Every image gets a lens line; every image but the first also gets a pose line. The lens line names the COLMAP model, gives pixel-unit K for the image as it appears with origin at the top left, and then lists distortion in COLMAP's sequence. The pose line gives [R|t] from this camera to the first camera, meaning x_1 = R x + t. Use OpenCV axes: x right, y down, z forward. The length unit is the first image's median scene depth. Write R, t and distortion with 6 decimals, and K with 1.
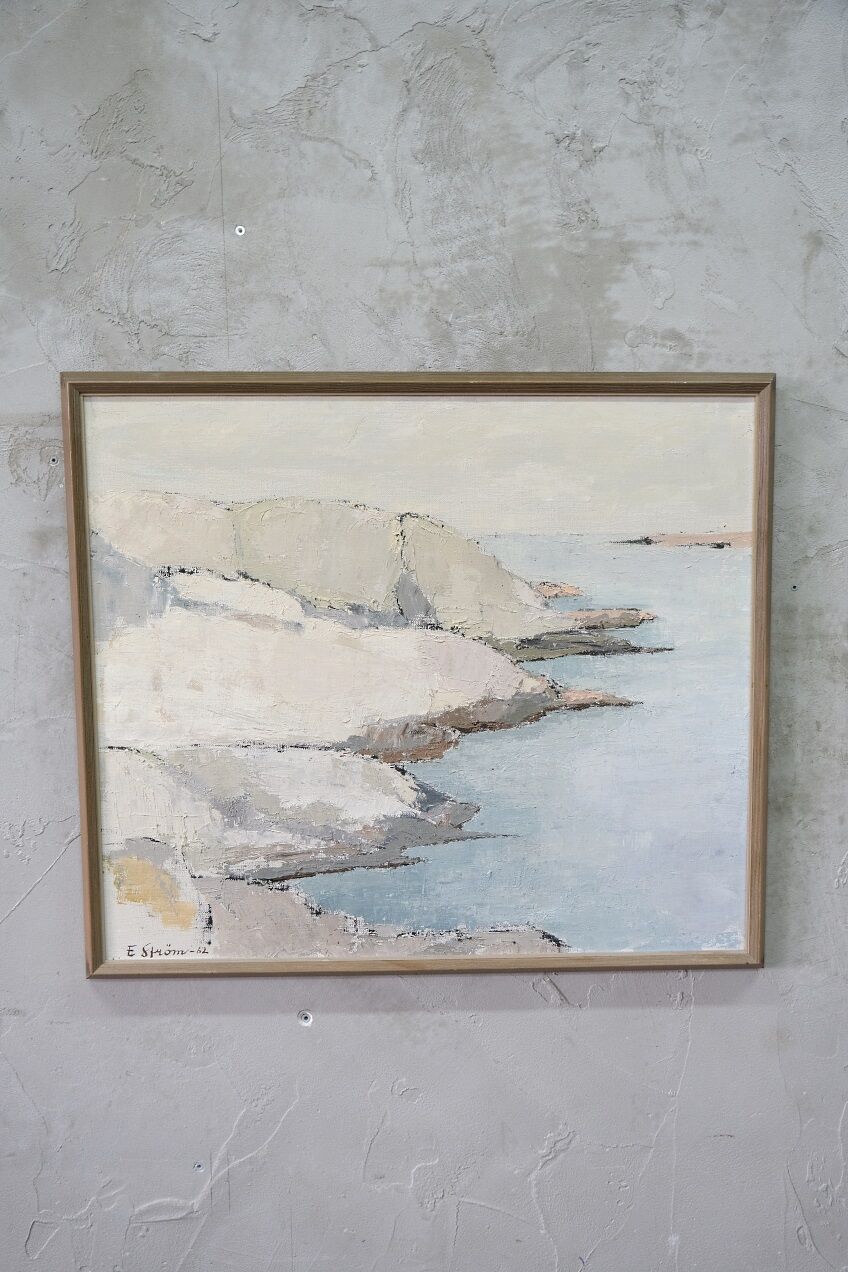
lens RADIAL K [[1223.3, 0, 417.6], [0, 1223.3, 648.6], [0, 0, 1]] dist [0.010211, 0.000000]
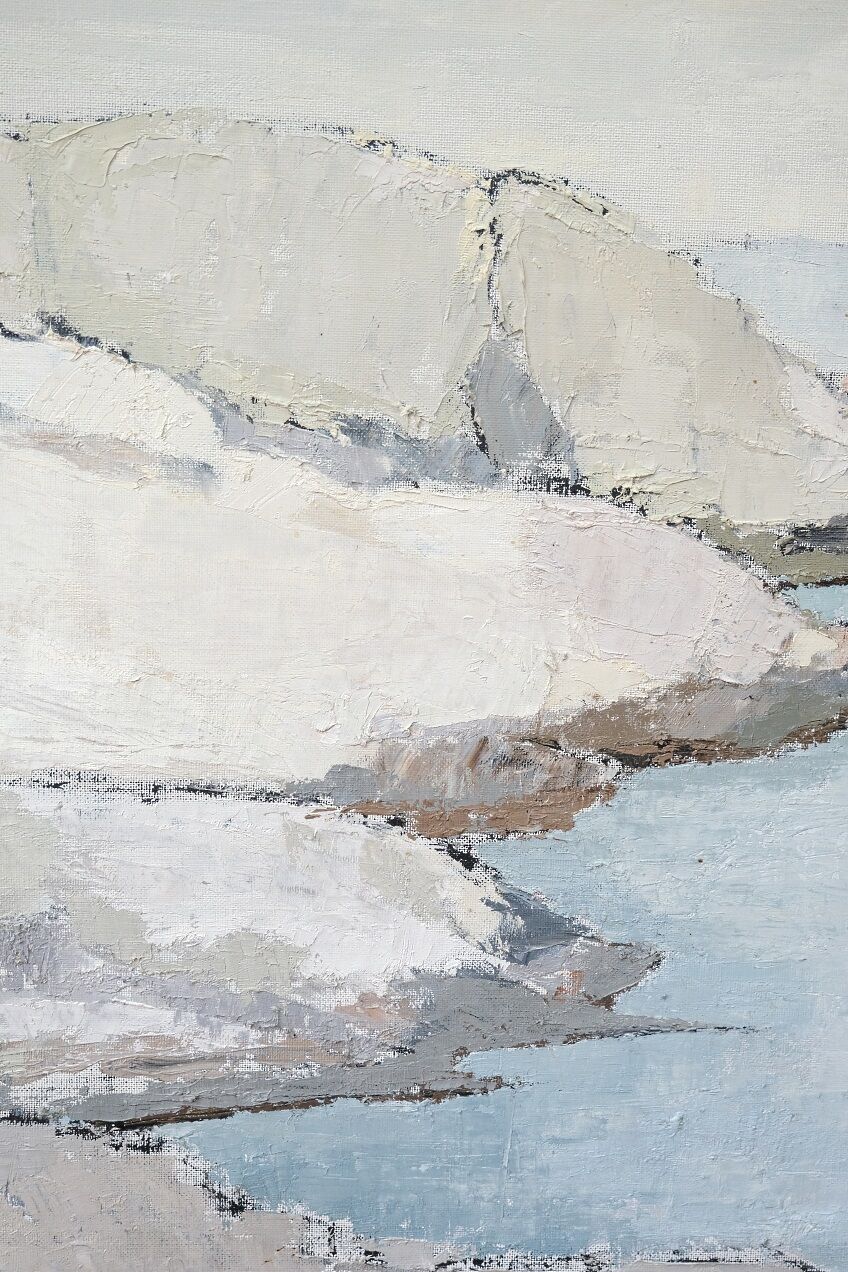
lens RADIAL K [[1794.8, 0, 429.7], [0, 1794.8, 655.0], [0, 0, 1]] dist [0.057725, 0.000000]
pose [[0.999201, 0.033228, 0.022231, -0.038701], [-0.035007, 0.995758, 0.085091, -0.011552], [-0.019310, -0.085801, 0.996125, 0.442929]]
